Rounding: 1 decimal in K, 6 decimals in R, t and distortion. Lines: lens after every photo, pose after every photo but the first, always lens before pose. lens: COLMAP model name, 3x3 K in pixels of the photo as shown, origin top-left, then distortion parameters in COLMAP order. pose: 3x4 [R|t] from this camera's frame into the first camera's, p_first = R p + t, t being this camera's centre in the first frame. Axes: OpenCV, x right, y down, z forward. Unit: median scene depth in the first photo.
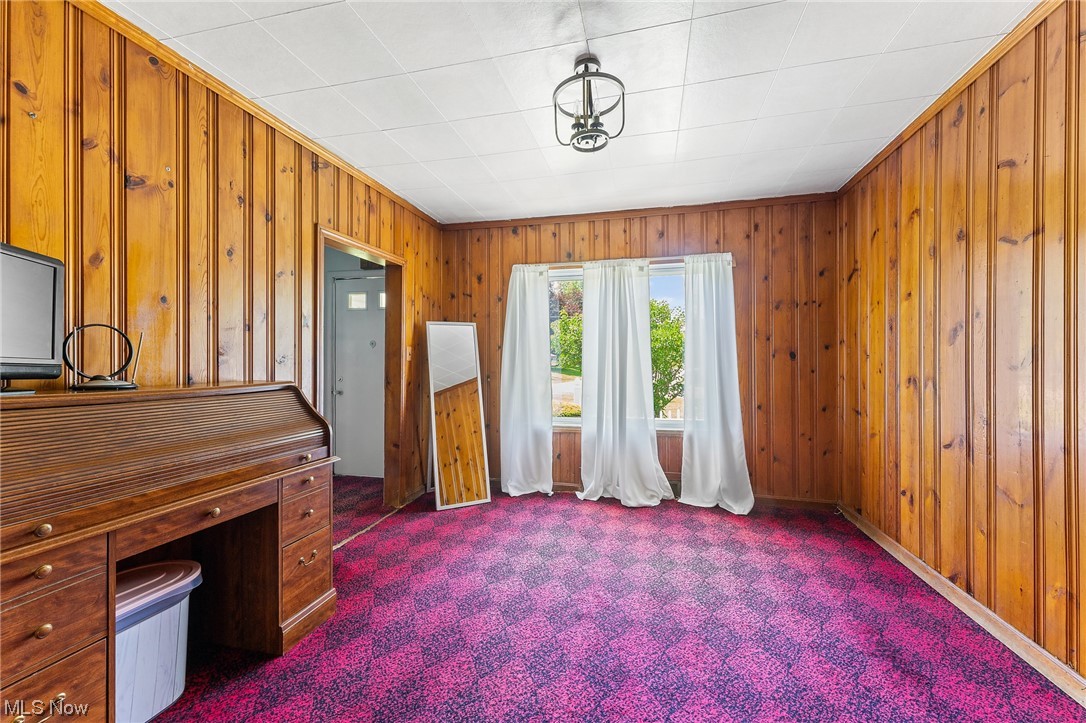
lens RADIAL K [[444.4, 0, 546.0], [0, 444.4, 364.5], [0, 0, 1]] dist [0.001872, -0.000042]
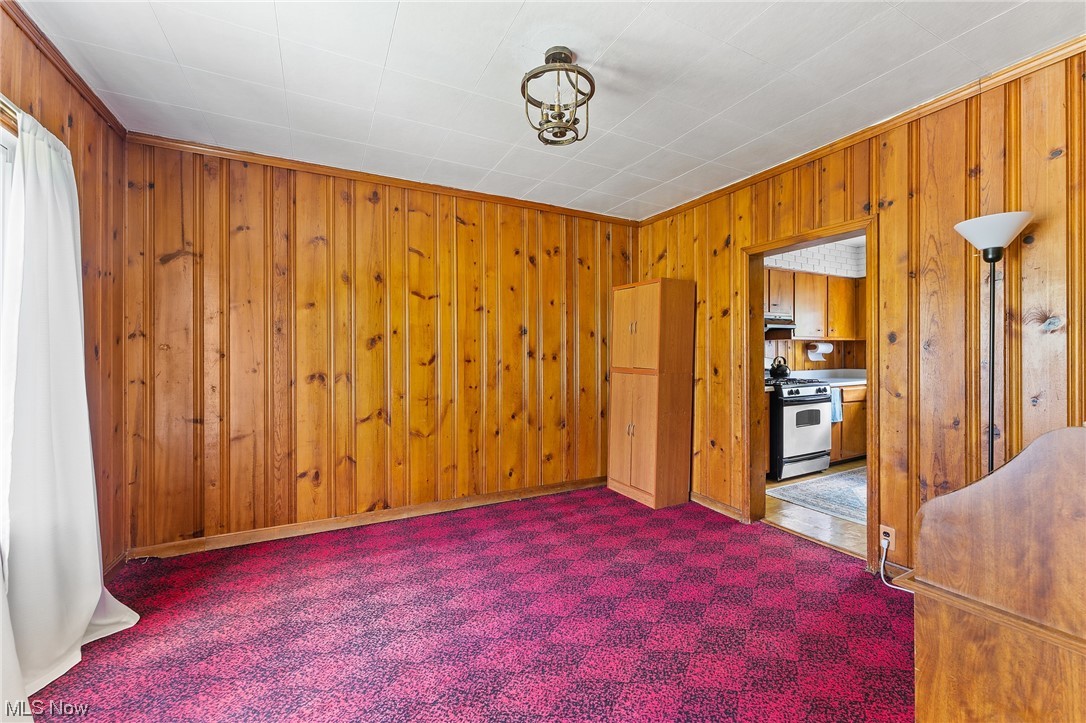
lens RADIAL K [[444.4, 0, 539.6], [0, 444.4, 360.8], [0, 0, 1]] dist [0.001872, -0.000042]
pose [[-0.654332, 0.001861, 0.756205, -0.314663], [0.009193, 0.999943, 0.005494, -0.005920], [-0.756152, 0.010547, -0.654311, 0.856329]]
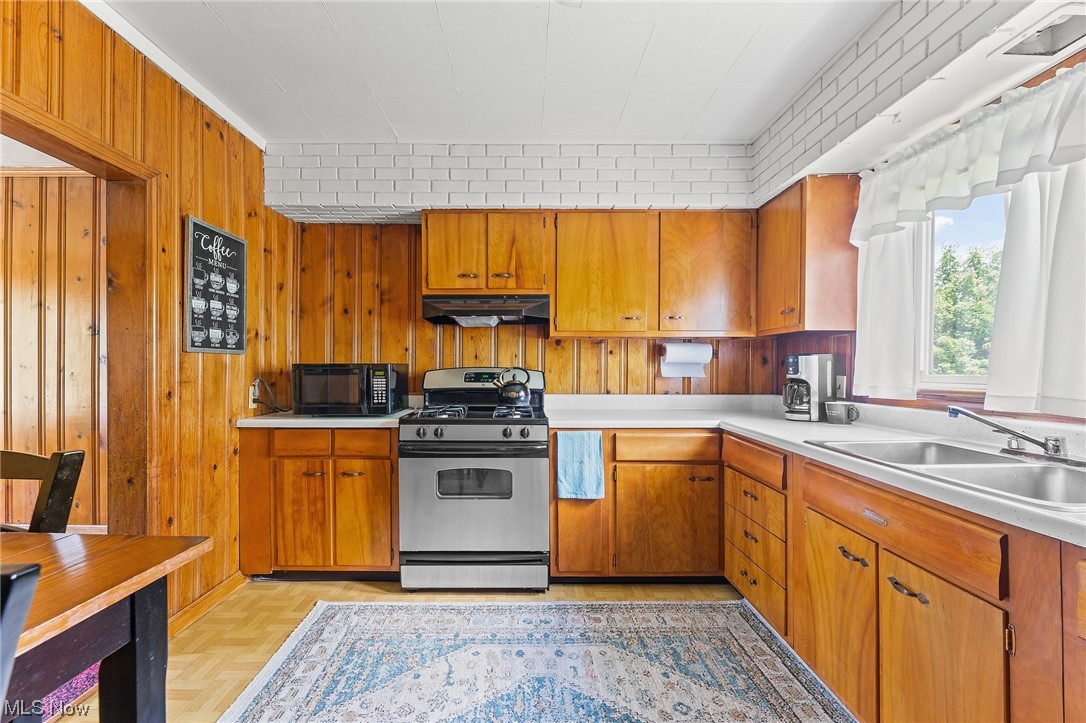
lens RADIAL K [[444.4, 0, 517.7], [0, 444.4, 373.2], [0, 0, 1]] dist [0.001872, -0.000042]
pose [[-0.230917, -0.007564, 0.972944, -0.495164], [-0.005851, 0.999962, 0.006385, 0.000032], [-0.972956, -0.004218, -0.230953, -0.299295]]
